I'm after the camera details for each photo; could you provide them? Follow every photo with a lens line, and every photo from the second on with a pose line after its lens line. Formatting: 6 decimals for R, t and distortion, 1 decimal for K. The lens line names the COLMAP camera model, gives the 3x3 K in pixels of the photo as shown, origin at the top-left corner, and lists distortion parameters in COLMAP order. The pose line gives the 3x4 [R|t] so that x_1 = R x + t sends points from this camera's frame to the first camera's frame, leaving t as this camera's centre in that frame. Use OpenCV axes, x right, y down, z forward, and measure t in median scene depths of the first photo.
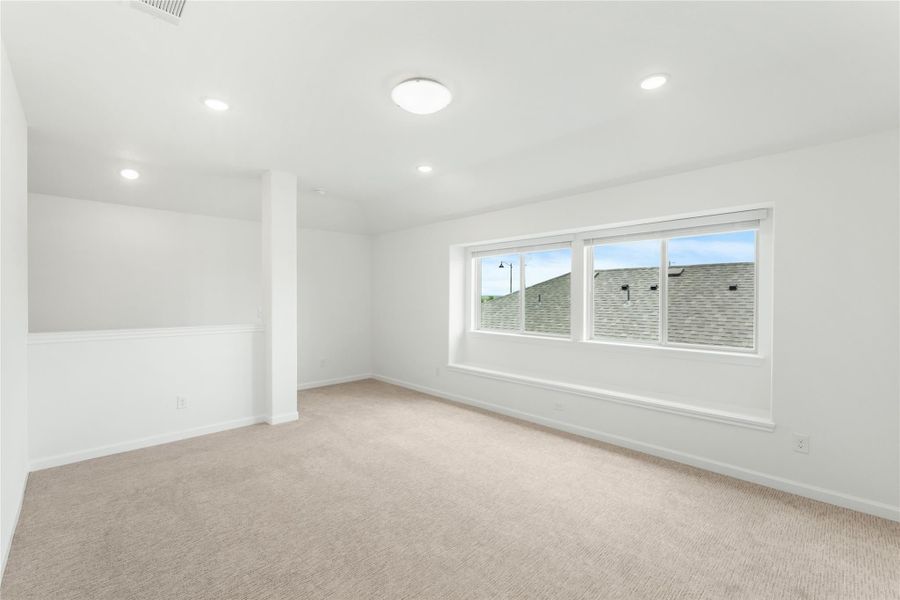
lens RADIAL K [[368.0, 0, 456.5], [0, 368.0, 306.6], [0, 0, 1]] dist [0.001877, -0.000065]
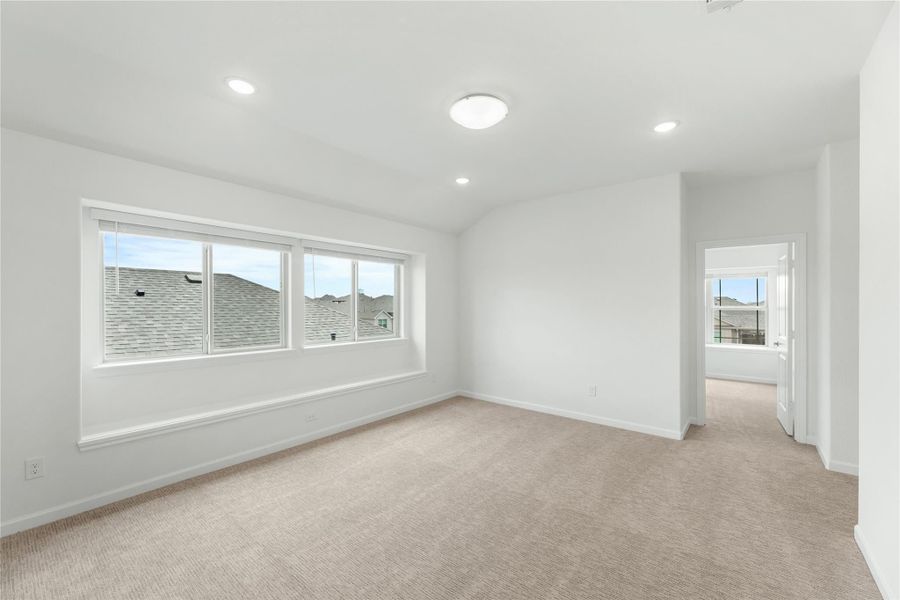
lens RADIAL K [[368.0, 0, 457.1], [0, 368.0, 302.3], [0, 0, 1]] dist [0.001877, -0.000065]
pose [[-0.095358, 0.005648, 0.995427, -0.468211], [0.020223, 0.999789, -0.003736, -0.011969], [-0.995238, 0.019774, -0.095452, 0.460094]]
